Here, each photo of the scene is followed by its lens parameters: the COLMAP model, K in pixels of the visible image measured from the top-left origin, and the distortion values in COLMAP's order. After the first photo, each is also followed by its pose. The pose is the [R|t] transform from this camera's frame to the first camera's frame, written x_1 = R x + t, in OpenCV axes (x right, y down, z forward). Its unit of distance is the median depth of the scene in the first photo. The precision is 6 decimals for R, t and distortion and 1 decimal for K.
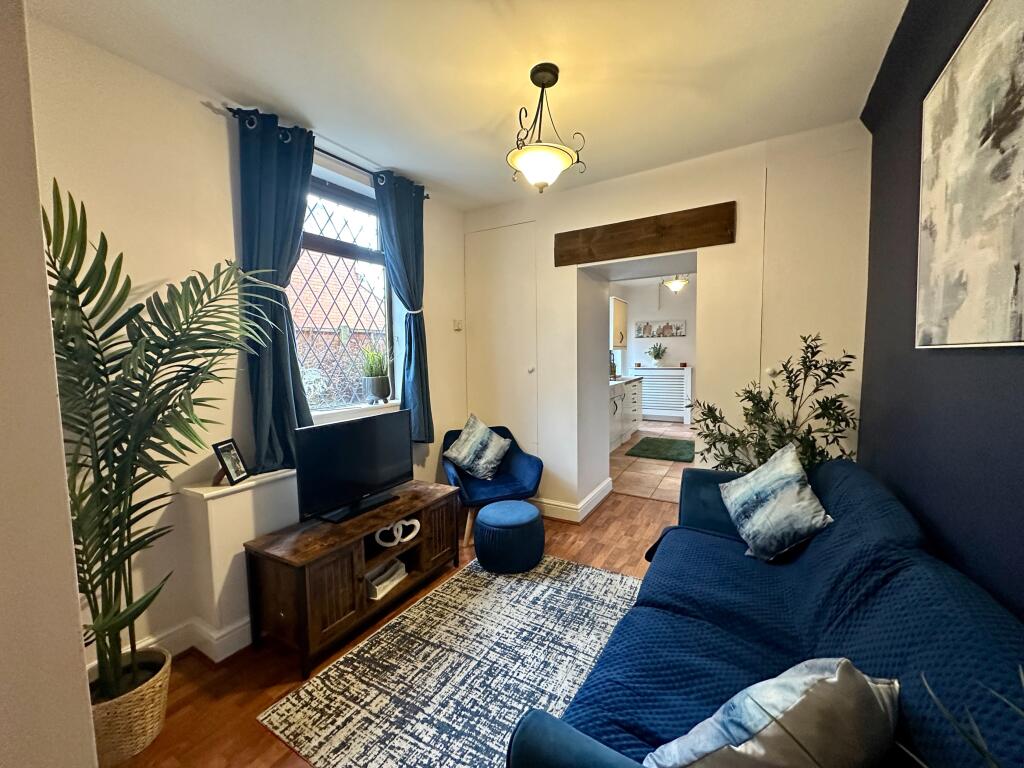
lens RADIAL K [[411.3, 0, 509.5], [0, 411.3, 383.9], [0, 0, 1]] dist [-0.007914, -0.000033]
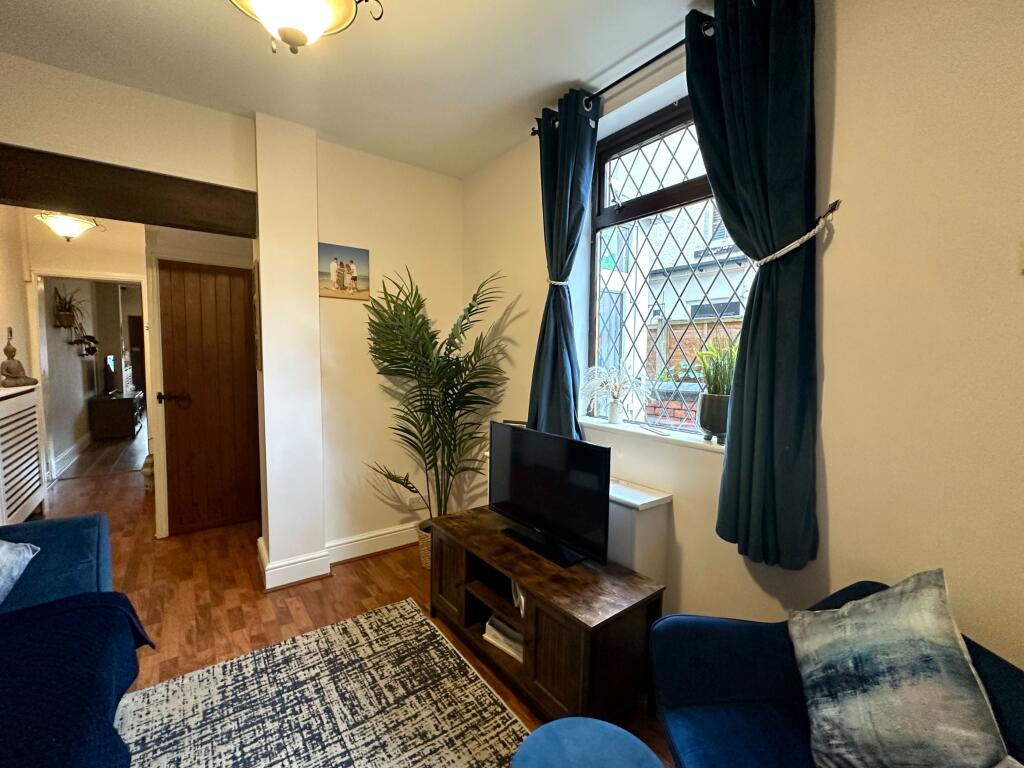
lens RADIAL K [[436.5, 0, 511.6], [0, 436.5, 376.1], [0, 0, 1]] dist [-0.002452, -0.000178]
pose [[-0.371375, 0.070208, -0.925825, 0.458550], [-0.071156, 0.992052, 0.103773, -0.115170], [0.925752, 0.104416, -0.363427, 1.297596]]
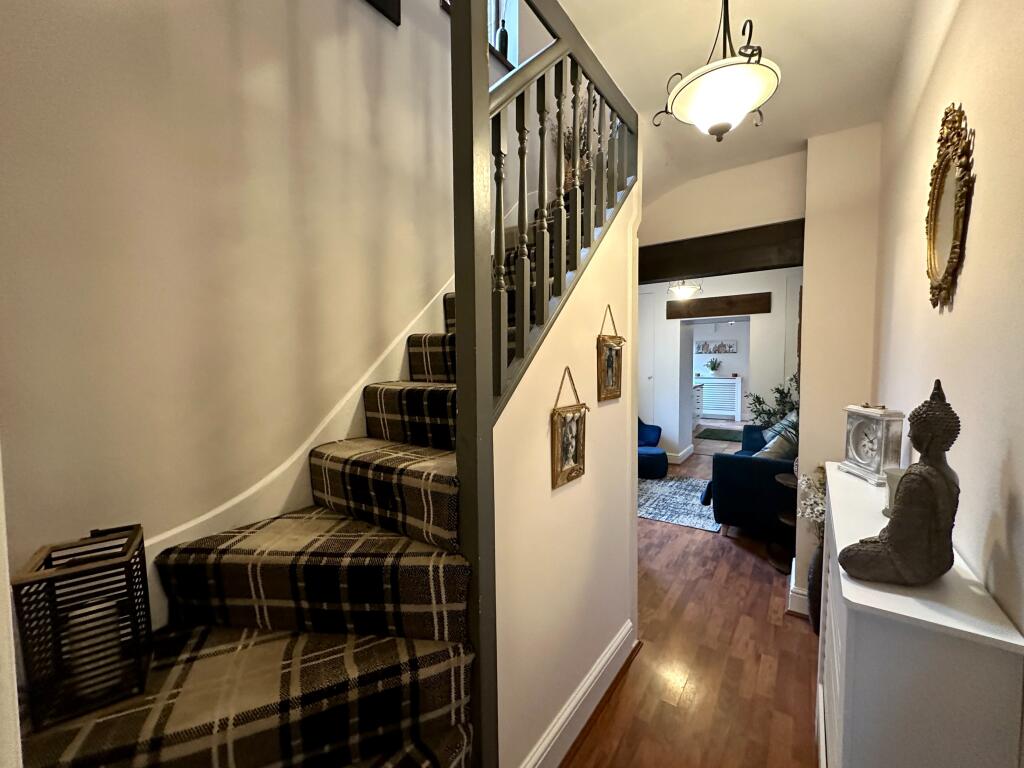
lens RADIAL K [[411.3, 0, 509.5], [0, 411.3, 383.9], [0, 0, 1]] dist [-0.007914, -0.000033]
pose [[0.996218, 0.010899, -0.086201, -0.616856], [-0.012691, 0.999714, -0.020270, 0.058920], [0.085955, 0.021288, 0.996072, -1.242849]]
